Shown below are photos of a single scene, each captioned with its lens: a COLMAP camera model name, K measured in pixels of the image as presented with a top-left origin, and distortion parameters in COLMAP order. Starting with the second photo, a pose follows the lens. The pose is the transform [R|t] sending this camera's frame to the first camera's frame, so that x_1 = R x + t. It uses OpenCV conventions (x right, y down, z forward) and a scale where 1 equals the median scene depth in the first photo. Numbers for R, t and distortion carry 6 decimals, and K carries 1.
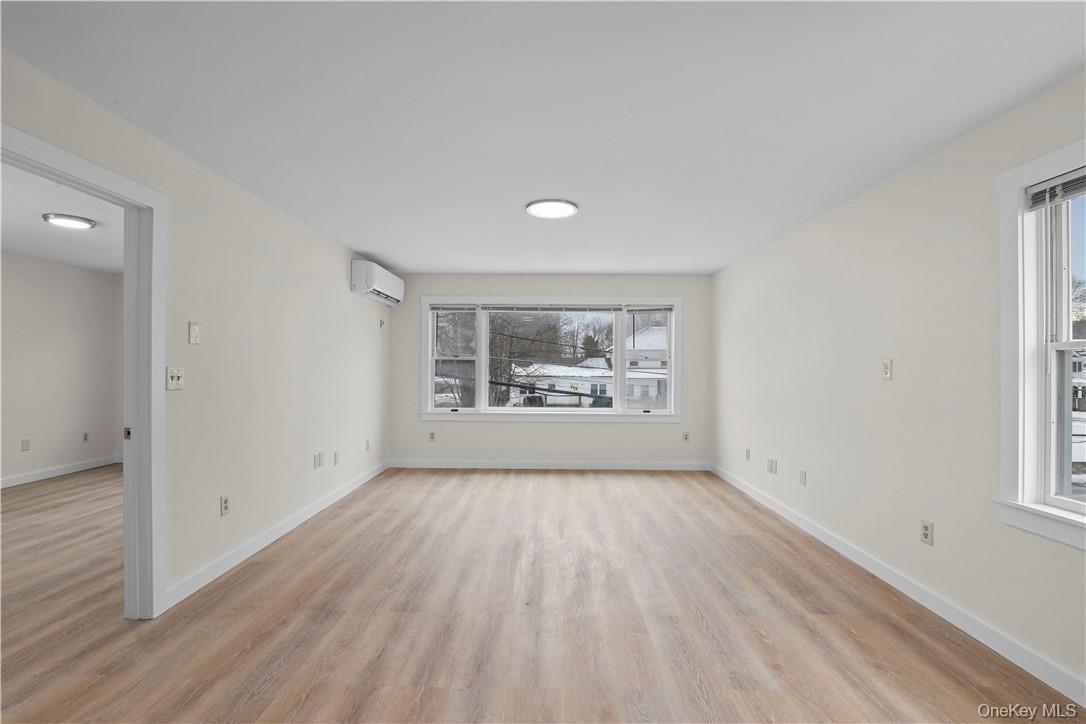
lens RADIAL K [[499.3, 0, 554.8], [0, 499.3, 365.0], [0, 0, 1]] dist [-0.026228, 0.001628]
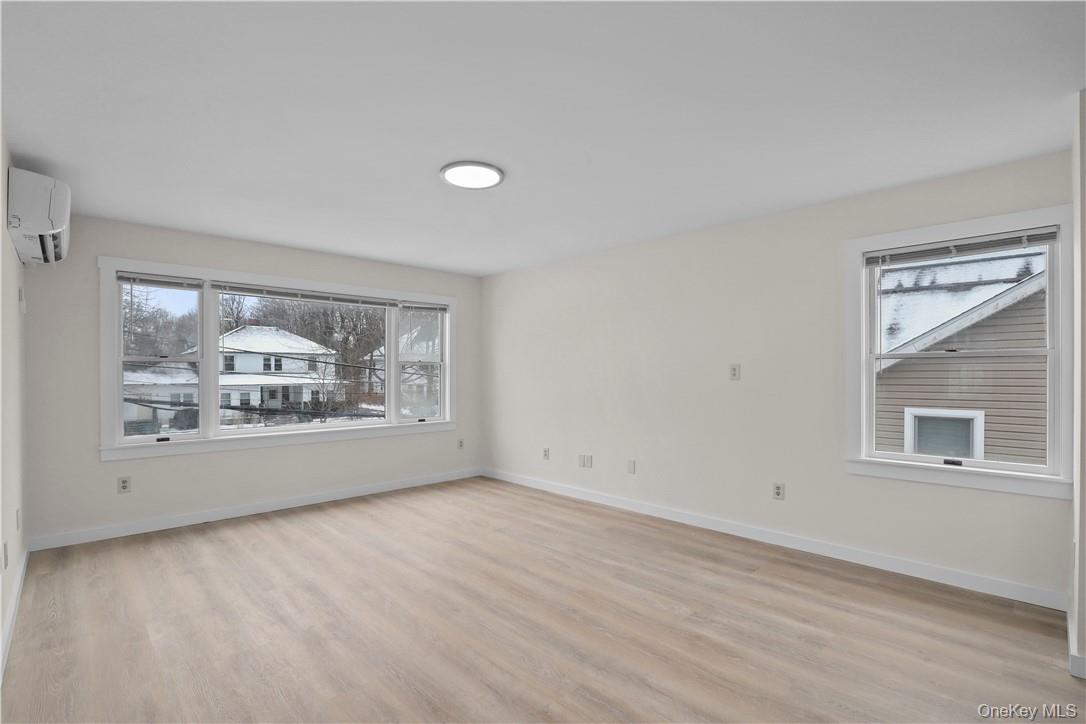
lens RADIAL K [[499.3, 0, 543.5], [0, 499.3, 365.8], [0, 0, 1]] dist [-0.026228, 0.001628]
pose [[0.721032, 0.003585, 0.692893, -0.416166], [0.001724, 0.999974, -0.006967, 0.001330], [-0.692900, 0.006218, 0.721007, 0.284772]]
